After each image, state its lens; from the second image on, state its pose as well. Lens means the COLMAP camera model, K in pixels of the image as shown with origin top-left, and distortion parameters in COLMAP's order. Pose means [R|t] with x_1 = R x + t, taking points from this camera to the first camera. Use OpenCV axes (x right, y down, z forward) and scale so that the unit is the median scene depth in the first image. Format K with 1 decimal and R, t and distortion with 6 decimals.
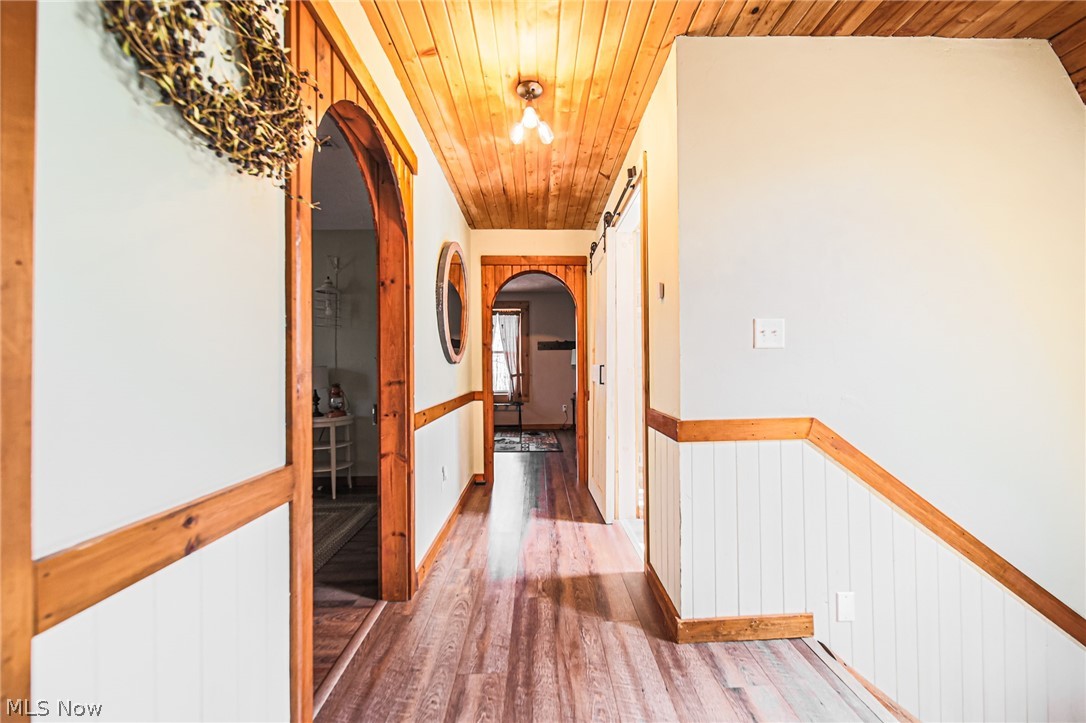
lens RADIAL K [[404.2, 0, 549.1], [0, 404.2, 358.6], [0, 0, 1]] dist [-0.002066, -0.000445]
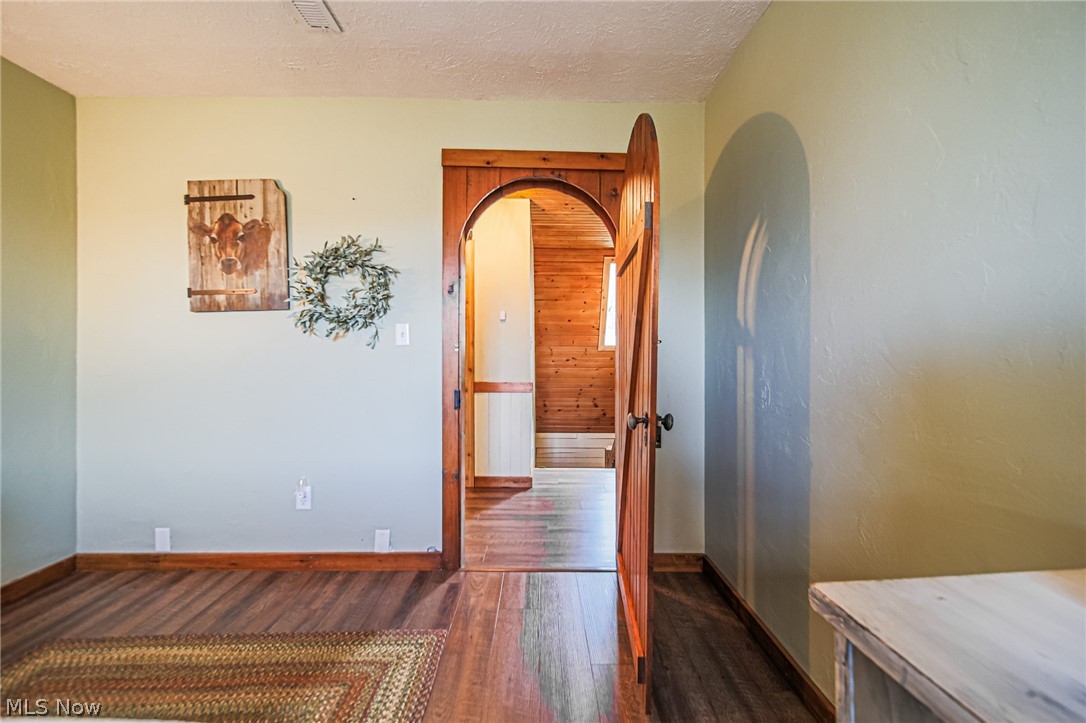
lens RADIAL K [[405.6, 0, 531.1], [0, 405.6, 358.1], [0, 0, 1]] dist [-0.002037, -0.000523]
pose [[0.038736, 0.008410, 0.999214, -1.783656], [-0.020416, 0.999763, -0.007624, 0.036092], [-0.999041, -0.020105, 0.038898, 0.910190]]
